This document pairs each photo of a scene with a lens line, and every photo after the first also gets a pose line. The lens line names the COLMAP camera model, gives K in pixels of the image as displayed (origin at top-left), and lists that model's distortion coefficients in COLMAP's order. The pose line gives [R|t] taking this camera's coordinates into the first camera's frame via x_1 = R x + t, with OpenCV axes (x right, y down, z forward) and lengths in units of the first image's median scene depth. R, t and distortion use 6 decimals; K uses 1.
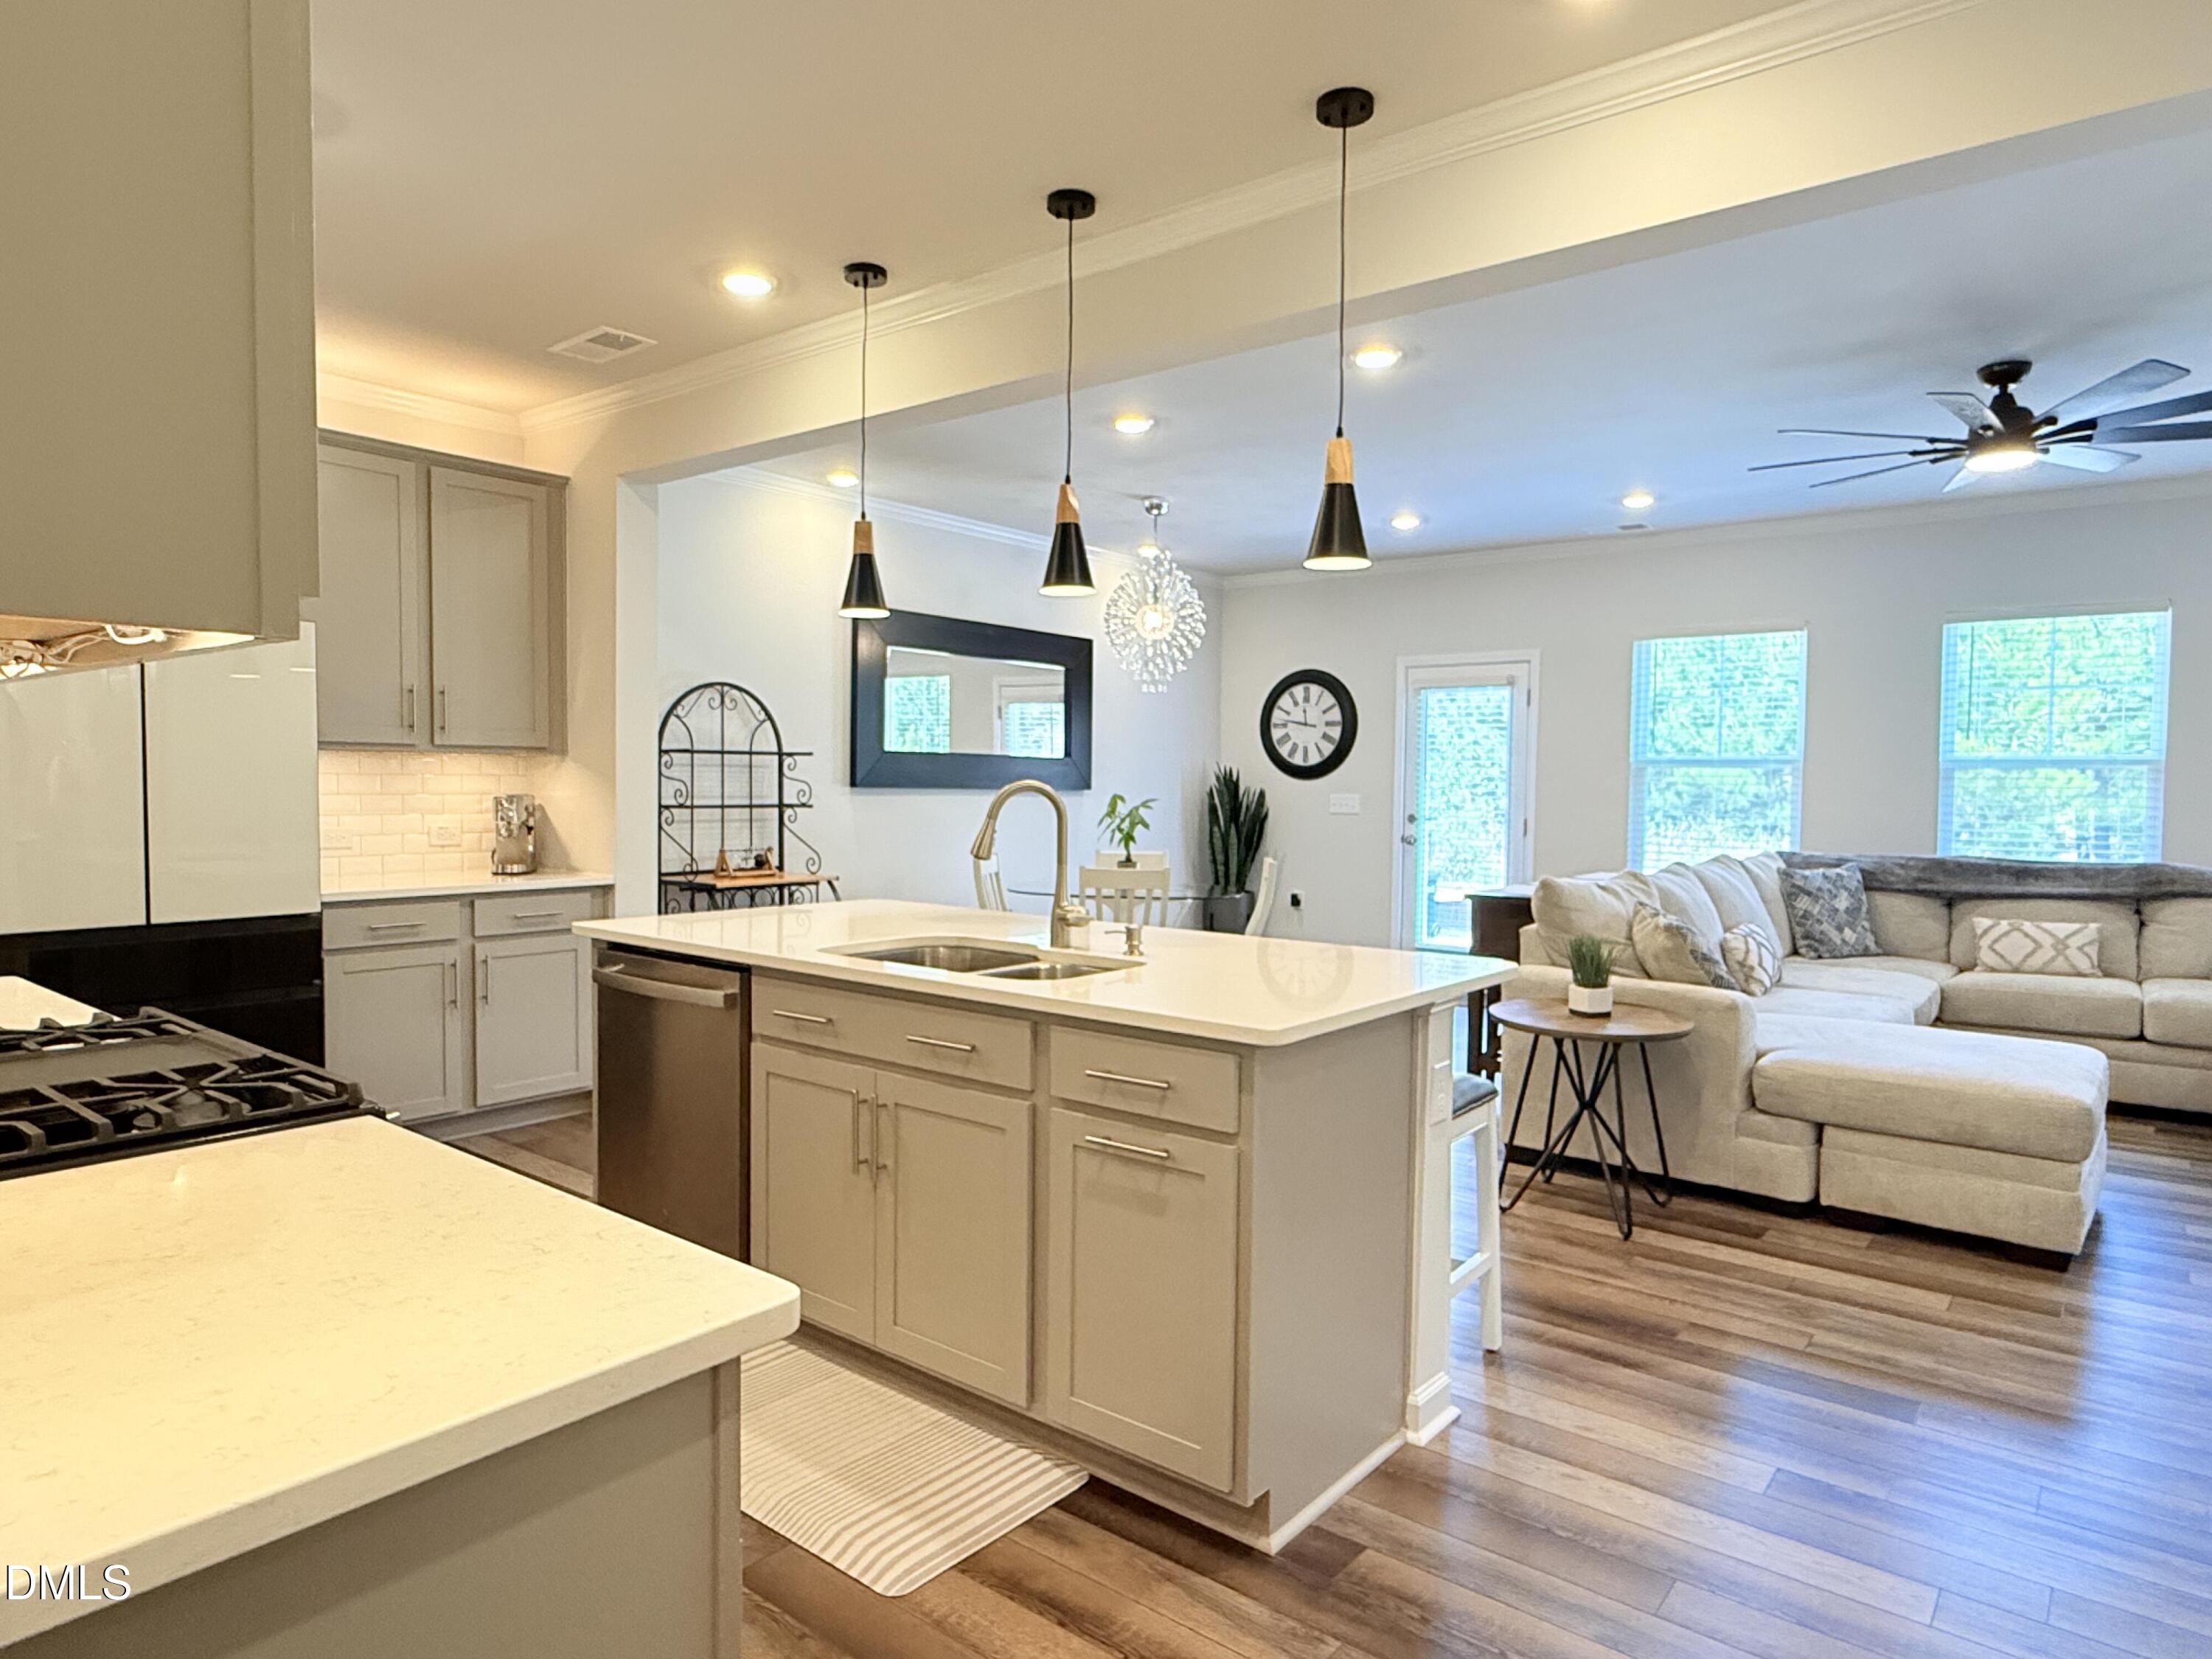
lens RADIAL K [[1317.1, 0, 1087.5], [0, 1317.1, 838.4], [0, 0, 1]] dist [0.001974, 0.000346]
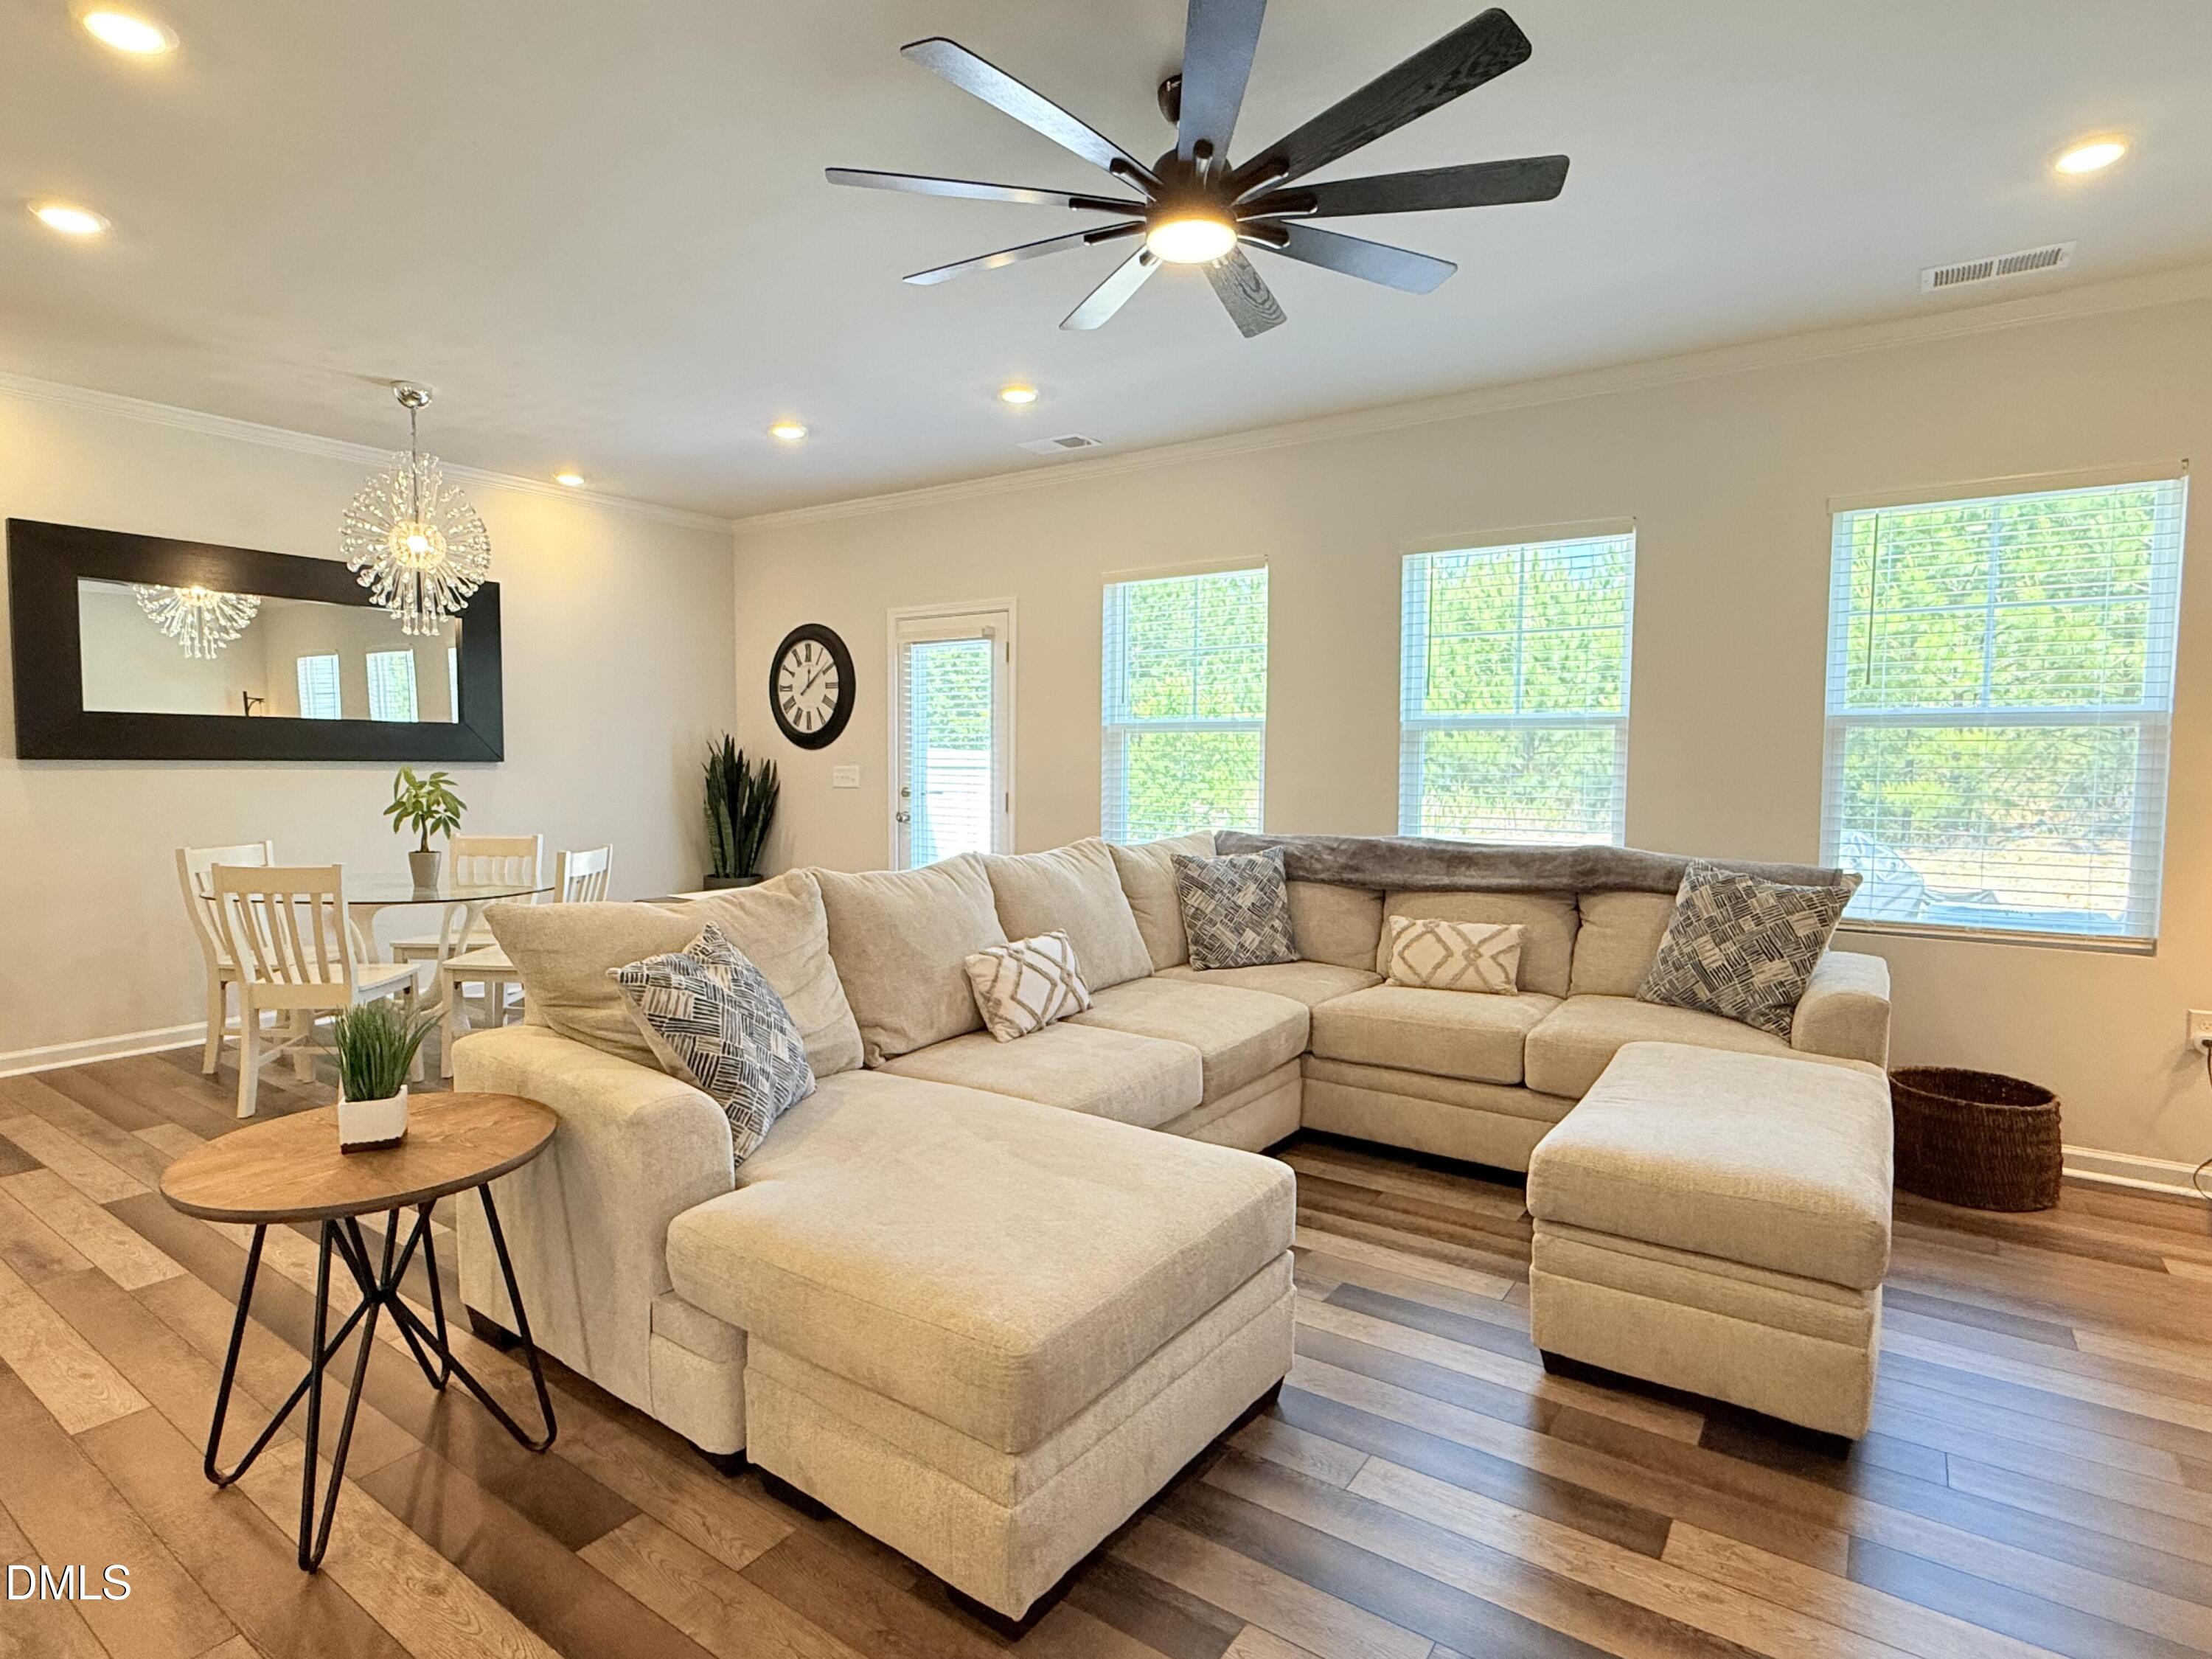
lens RADIAL K [[1146.5, 0, 1099.6], [0, 1146.5, 825.0], [0, 0, 1]] dist [0.004757, 0.000108]
pose [[0.997547, -0.008276, 0.069511, 0.436197], [0.007165, 0.999843, 0.016218, -0.007217], [-0.069634, -0.015680, 0.997449, 0.312733]]
